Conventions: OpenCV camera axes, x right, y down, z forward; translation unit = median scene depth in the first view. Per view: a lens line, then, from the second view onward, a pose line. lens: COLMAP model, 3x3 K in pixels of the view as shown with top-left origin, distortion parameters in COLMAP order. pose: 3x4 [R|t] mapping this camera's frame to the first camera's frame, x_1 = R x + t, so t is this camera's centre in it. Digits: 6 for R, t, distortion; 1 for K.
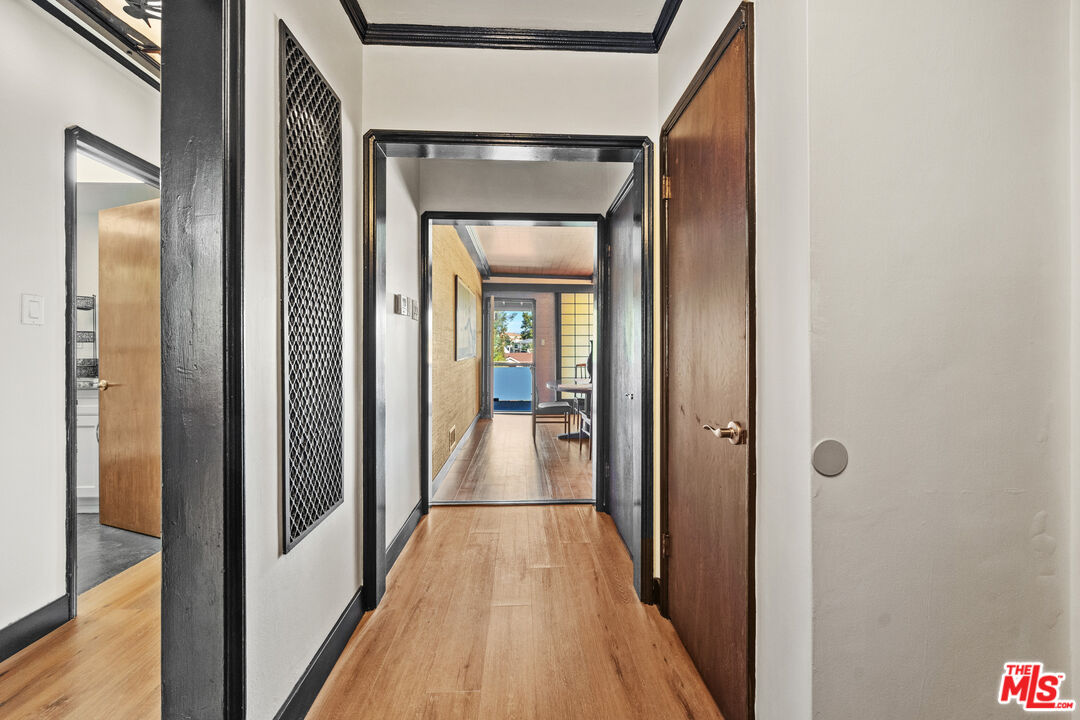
lens RADIAL K [[501.0, 0, 540.0], [0, 501.0, 360.0], [0, 0, 1]] dist [-0.002290, -0.000528]
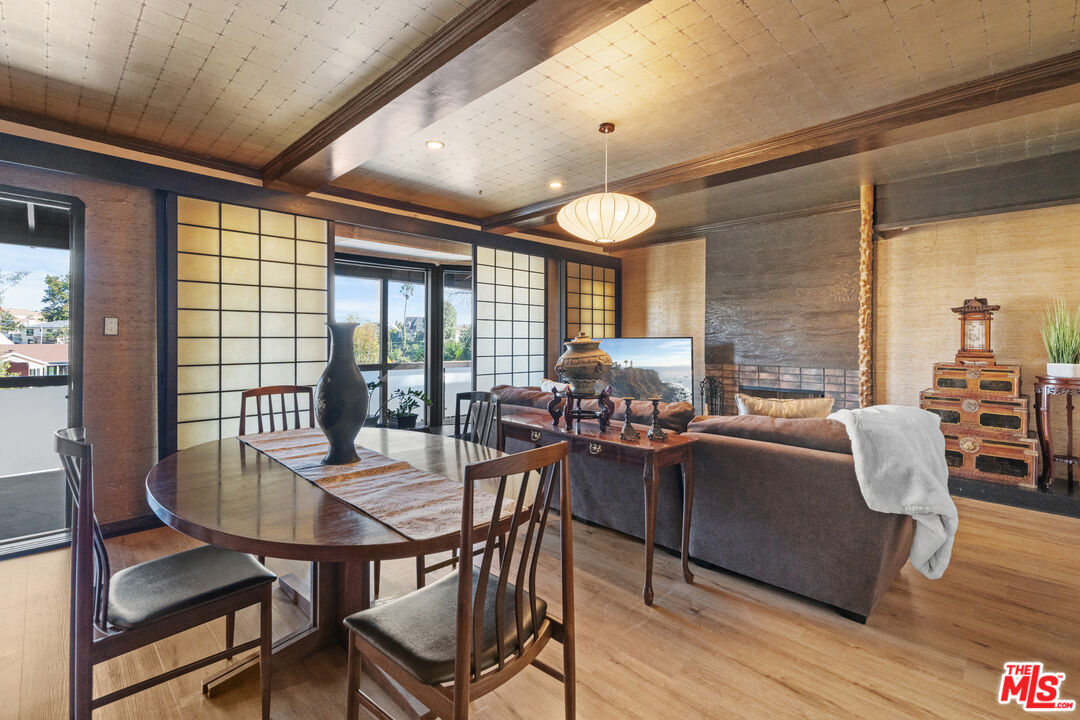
lens RADIAL K [[501.0, 0, 540.0], [0, 501.0, 360.0], [0, 0, 1]] dist [-0.002290, -0.000528]
pose [[0.737670, -0.000058, 0.675161, -0.004062], [-0.007984, 0.999929, 0.008808, -0.007394], [-0.675114, -0.011888, 0.737618, 0.238506]]
